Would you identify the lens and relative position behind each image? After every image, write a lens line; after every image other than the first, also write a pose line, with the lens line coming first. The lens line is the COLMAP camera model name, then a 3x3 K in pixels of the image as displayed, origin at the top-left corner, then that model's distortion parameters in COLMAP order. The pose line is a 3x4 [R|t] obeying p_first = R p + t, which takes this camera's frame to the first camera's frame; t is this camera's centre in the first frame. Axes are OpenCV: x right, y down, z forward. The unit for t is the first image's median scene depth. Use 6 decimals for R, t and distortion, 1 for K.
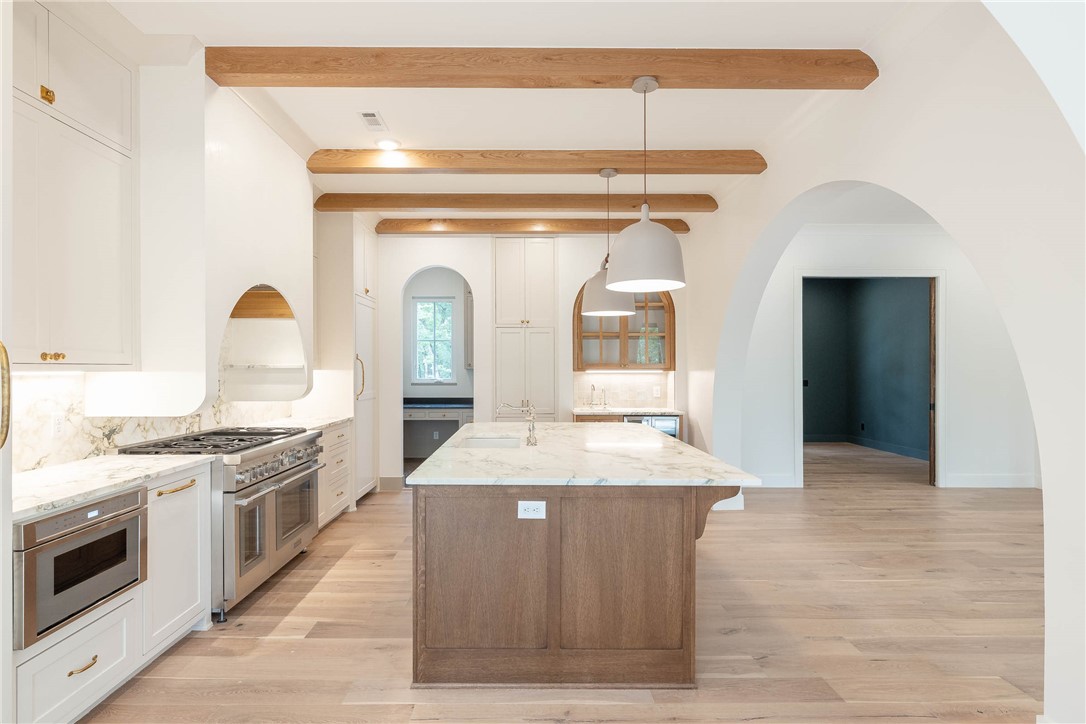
lens RADIAL K [[562.9, 0, 522.9], [0, 562.9, 368.8], [0, 0, 1]] dist [-0.001086, -0.000096]
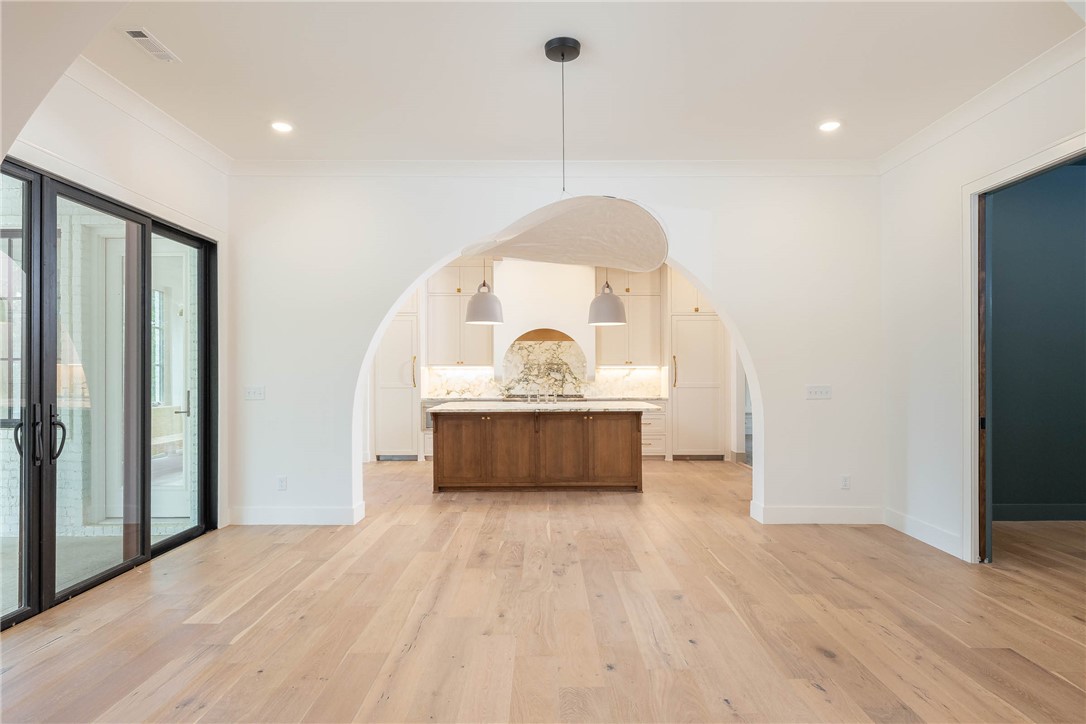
lens RADIAL K [[624.8, 0, 515.2], [0, 624.8, 365.7], [0, 0, 1]] dist [-0.000195, -0.000186]
pose [[-0.048789, -0.009161, -0.998767, 2.151472], [0.001285, 0.999957, -0.009235, 0.022460], [0.998808, -0.001734, -0.048775, 1.050295]]
